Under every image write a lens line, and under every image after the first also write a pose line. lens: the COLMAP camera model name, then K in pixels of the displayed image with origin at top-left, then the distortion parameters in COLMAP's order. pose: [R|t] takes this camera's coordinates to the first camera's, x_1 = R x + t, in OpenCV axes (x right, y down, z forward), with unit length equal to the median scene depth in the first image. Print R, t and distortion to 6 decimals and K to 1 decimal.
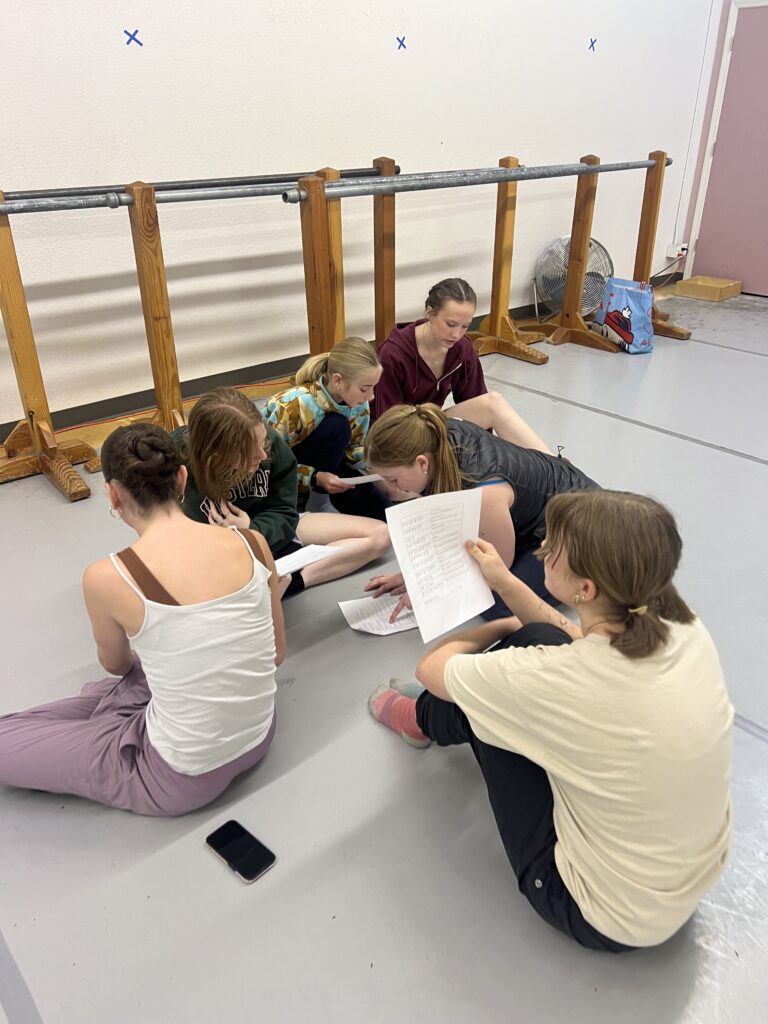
lens RADIAL K [[733.1, 0, 386.6], [0, 733.1, 518.0], [0, 0, 1]] dist [0.026752, -0.006380]
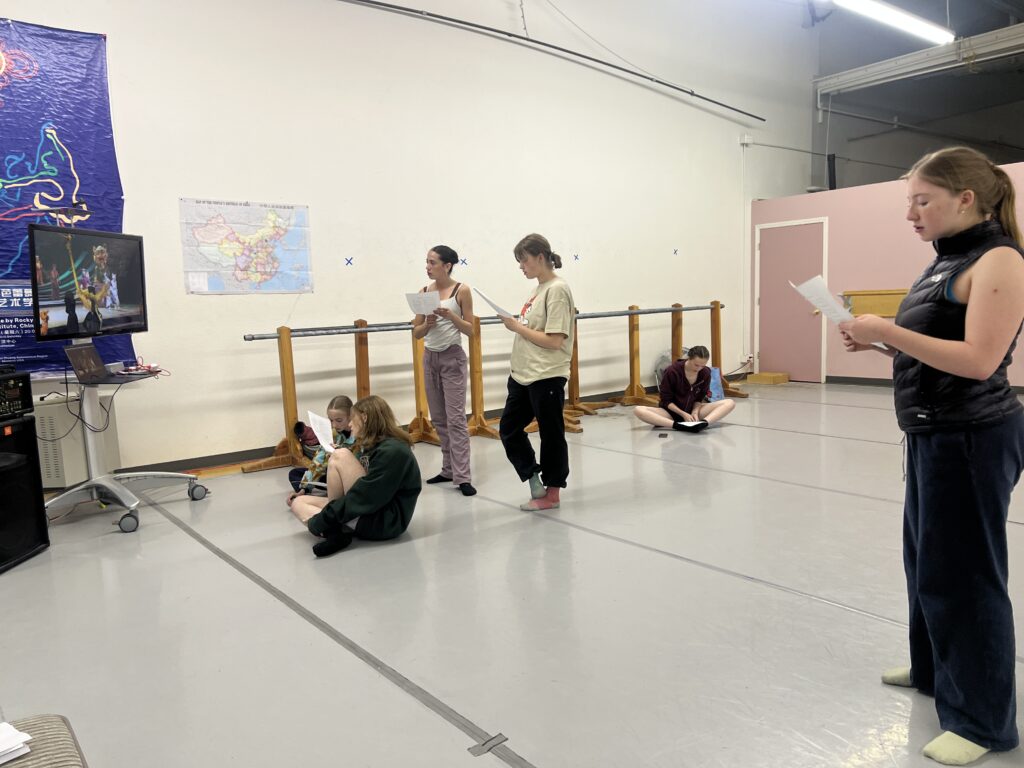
lens RADIAL K [[733.1, 0, 506.0], [0, 733.1, 378.0], [0, 0, 1]] dist [0.026752, -0.006380]
pose [[0.999165, -0.027927, -0.029824, -0.100611], [0.014898, 0.928706, -0.370518, 0.345793], [0.038045, 0.369765, 0.928346, -0.633659]]
